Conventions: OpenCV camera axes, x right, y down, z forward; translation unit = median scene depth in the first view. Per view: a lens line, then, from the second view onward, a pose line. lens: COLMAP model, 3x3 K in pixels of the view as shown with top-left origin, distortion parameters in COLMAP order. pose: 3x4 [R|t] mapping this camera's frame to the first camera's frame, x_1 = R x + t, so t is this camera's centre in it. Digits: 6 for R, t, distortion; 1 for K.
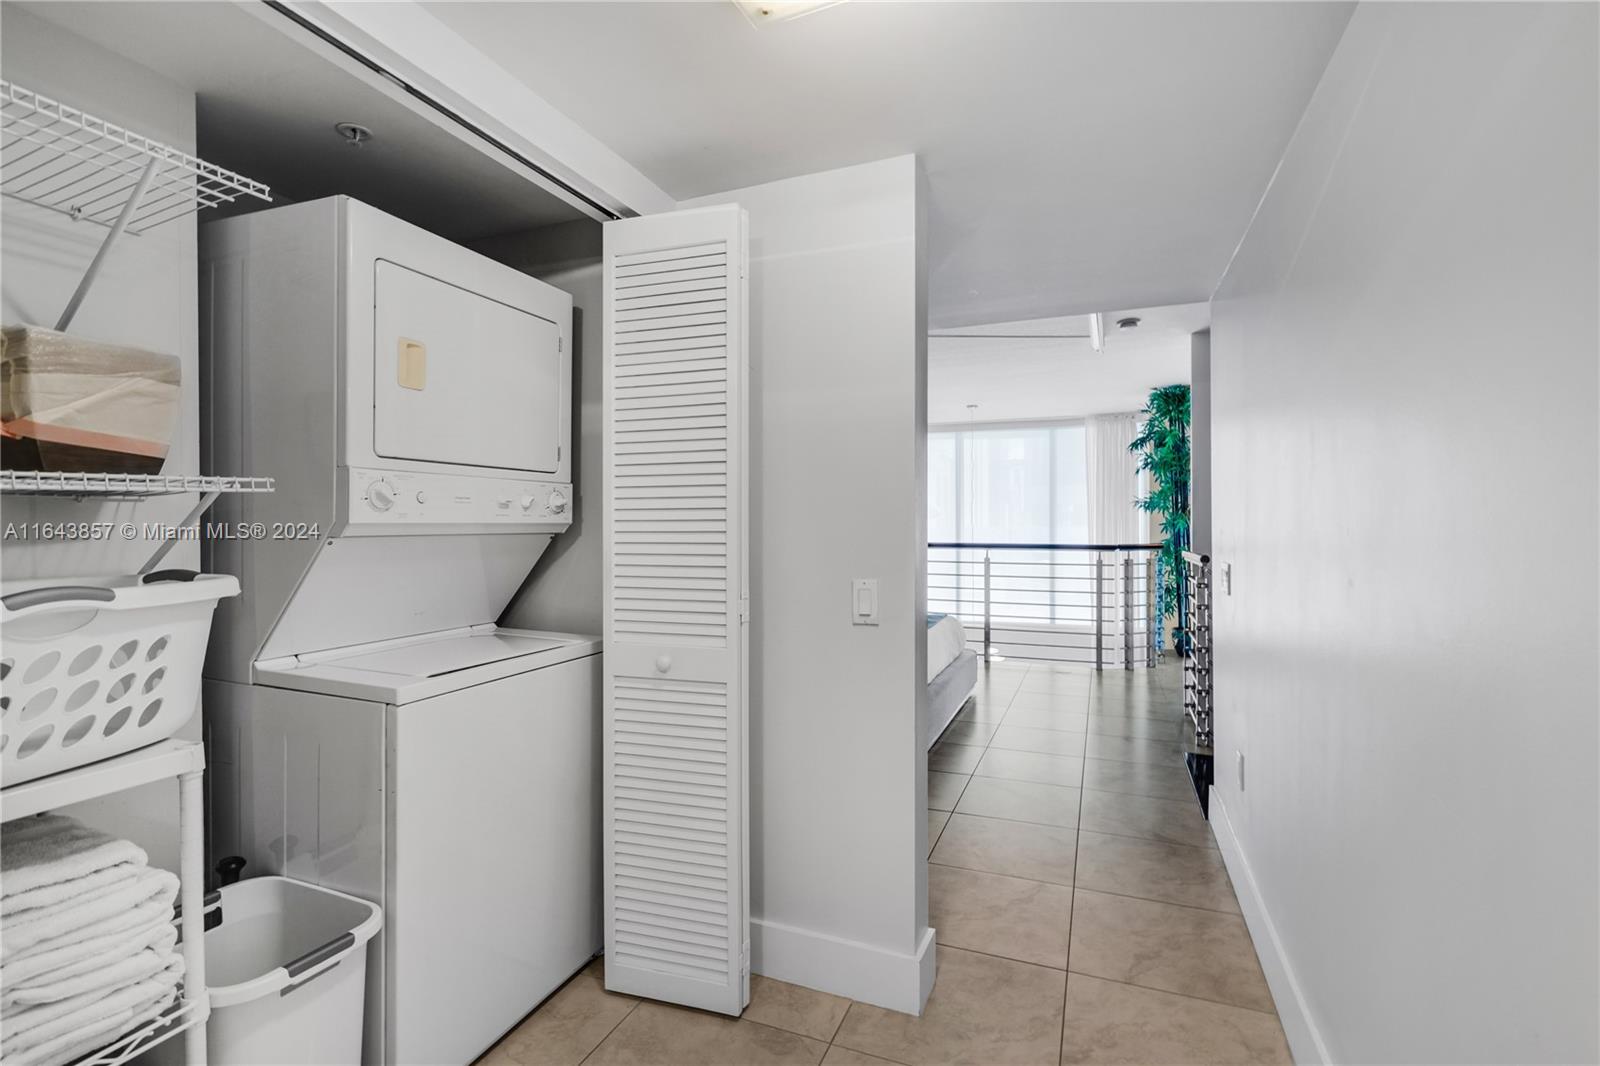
lens RADIAL K [[838.4, 0, 795.4], [0, 838.4, 521.3], [0, 0, 1]] dist [0.030537, -0.000035]
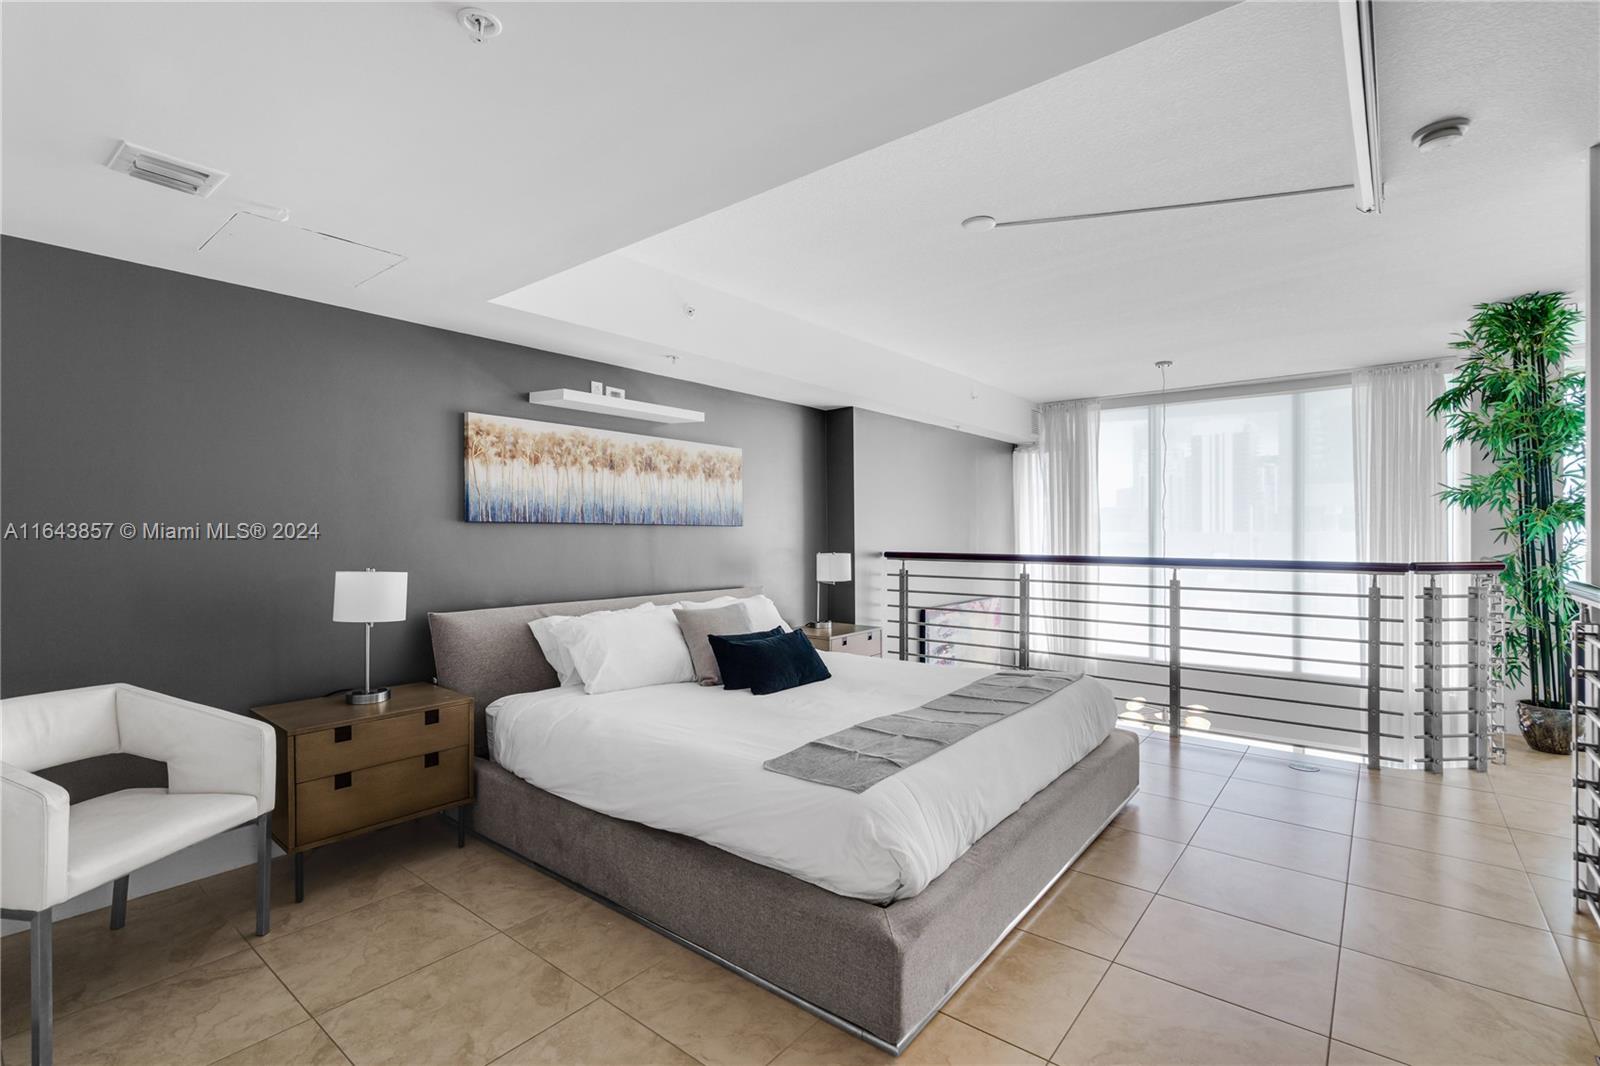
lens RADIAL K [[734.6, 0, 794.8], [0, 734.6, 542.2], [0, 0, 1]] dist [-0.002892, 0.001927]
pose [[0.948310, -0.003328, -0.317329, 0.123949], [0.006335, 0.999944, 0.008446, 0.005204], [0.317283, -0.010019, 0.948278, 0.341593]]
